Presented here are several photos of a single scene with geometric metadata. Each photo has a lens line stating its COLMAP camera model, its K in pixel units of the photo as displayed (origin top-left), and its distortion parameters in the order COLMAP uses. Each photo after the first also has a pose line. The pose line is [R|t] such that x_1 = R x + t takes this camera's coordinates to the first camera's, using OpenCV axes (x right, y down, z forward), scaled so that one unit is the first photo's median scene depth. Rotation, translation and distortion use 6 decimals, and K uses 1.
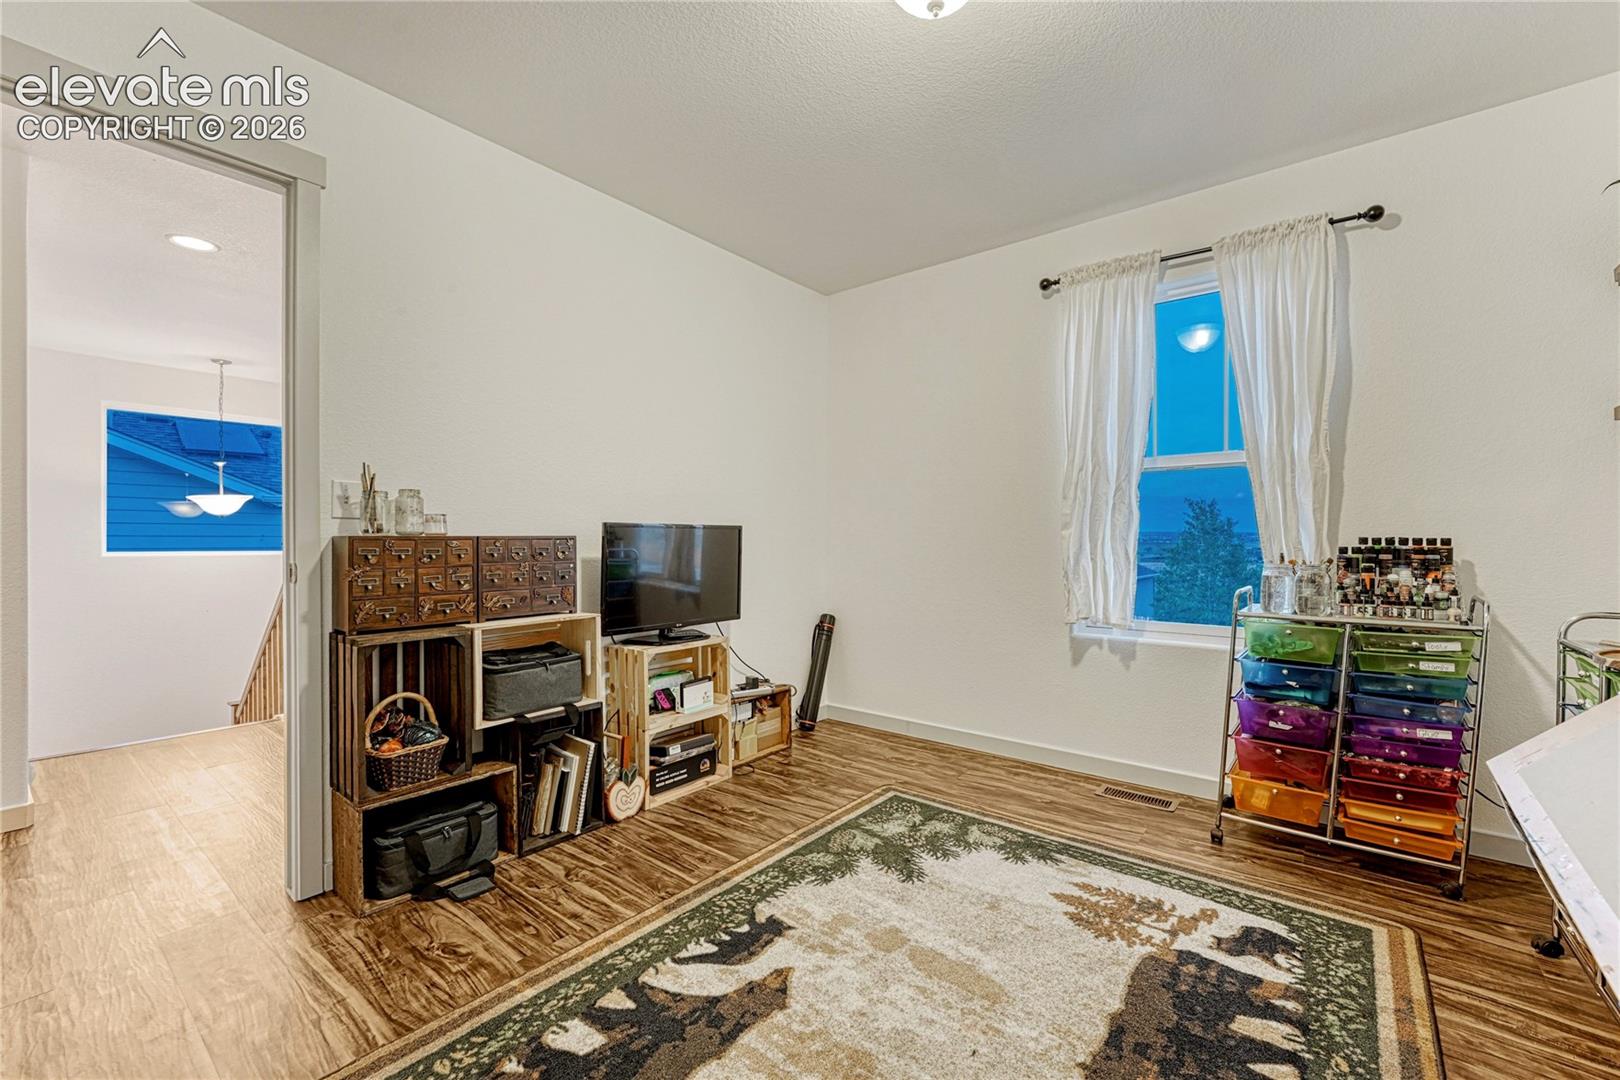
lens RADIAL K [[670.5, 0, 810.0], [0, 670.5, 540.0], [0, 0, 1]] dist [-0.002120, -0.000172]
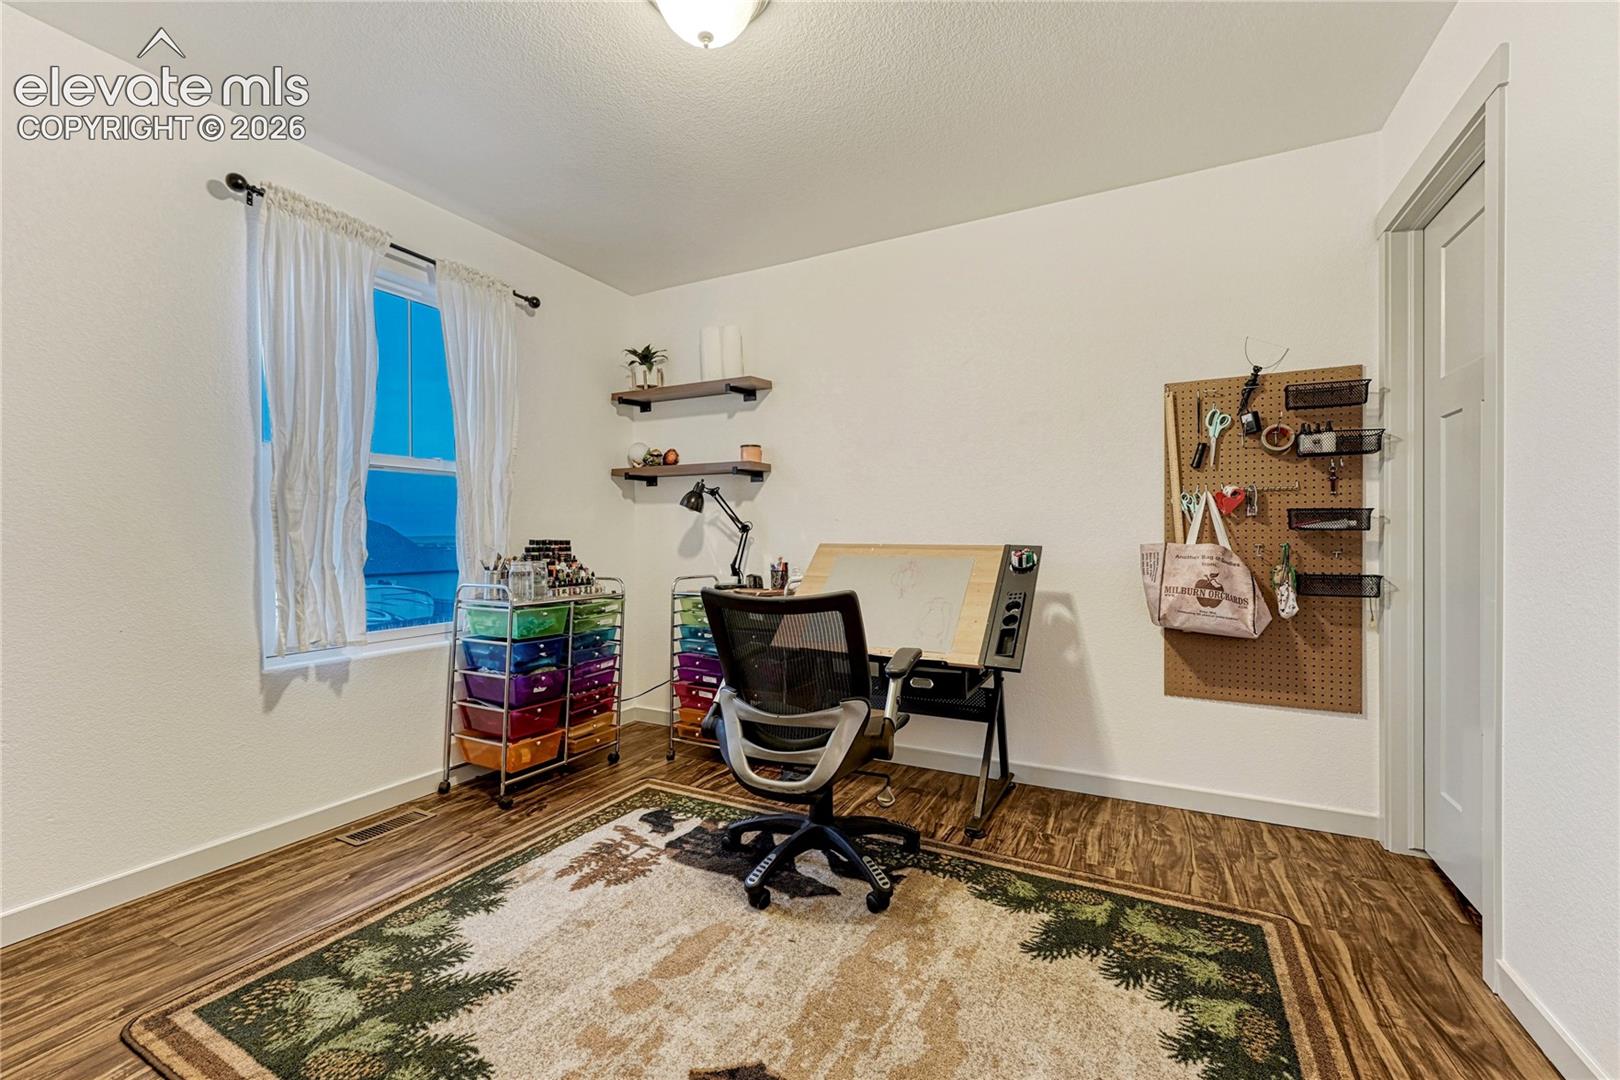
lens RADIAL K [[666.6, 0, 810.0], [0, 666.6, 540.0], [0, 0, 1]] dist [-0.001410, 0.000241]
pose [[-0.203614, -0.002669, 0.979048, -0.597558], [0.006784, 0.999968, 0.004137, -0.004900], [-0.979028, 0.007484, -0.203589, 0.720836]]
